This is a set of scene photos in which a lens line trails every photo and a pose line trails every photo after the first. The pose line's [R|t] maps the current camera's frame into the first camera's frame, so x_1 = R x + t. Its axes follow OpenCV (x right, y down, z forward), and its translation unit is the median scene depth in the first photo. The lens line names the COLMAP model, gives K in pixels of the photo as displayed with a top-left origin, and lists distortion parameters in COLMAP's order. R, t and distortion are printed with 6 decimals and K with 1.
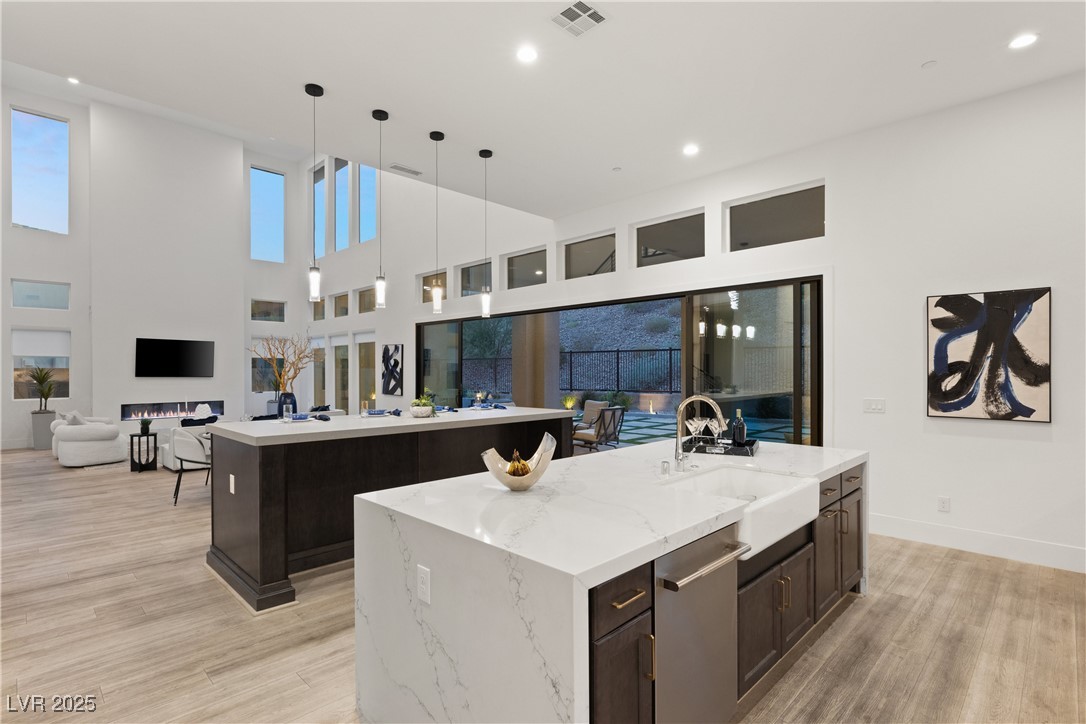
lens RADIAL K [[534.6, 0, 544.0], [0, 534.6, 375.6], [0, 0, 1]] dist [-0.027184, 0.000082]
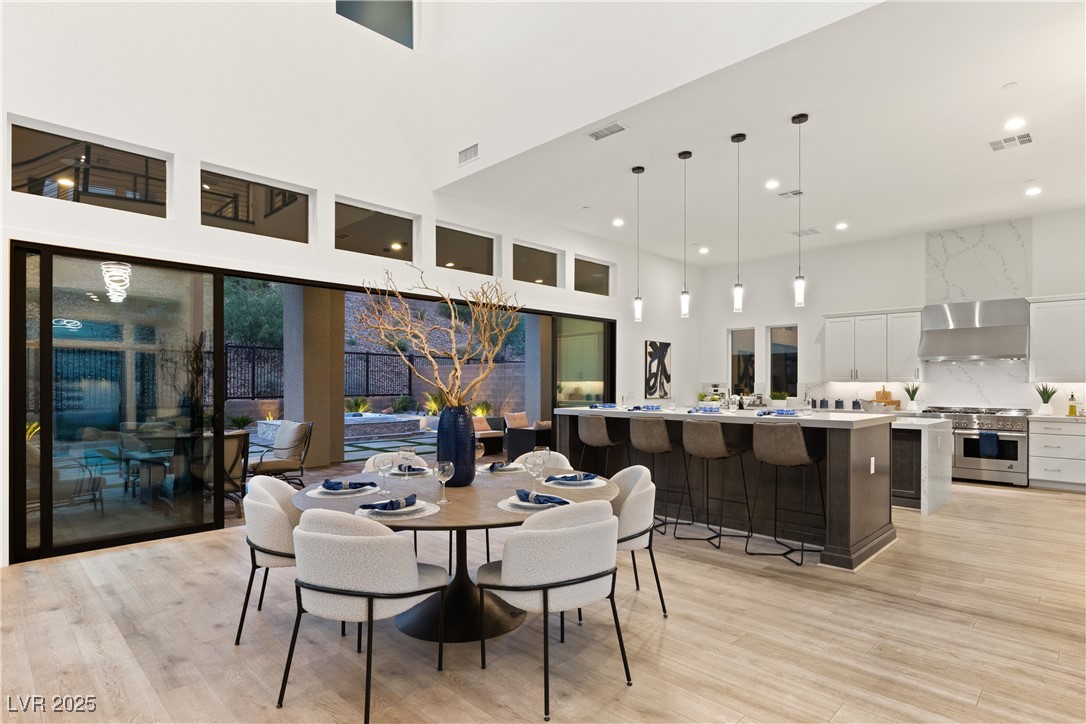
lens RADIAL K [[567.1, 0, 543.9], [0, 567.1, 380.1], [0, 0, 1]] dist [-0.002803, -0.000570]
pose [[0.006976, 0.000808, 0.999975, -1.571870], [-0.003675, 0.999993, -0.000783, 0.008467], [-0.999969, -0.003669, 0.006979, 1.455801]]
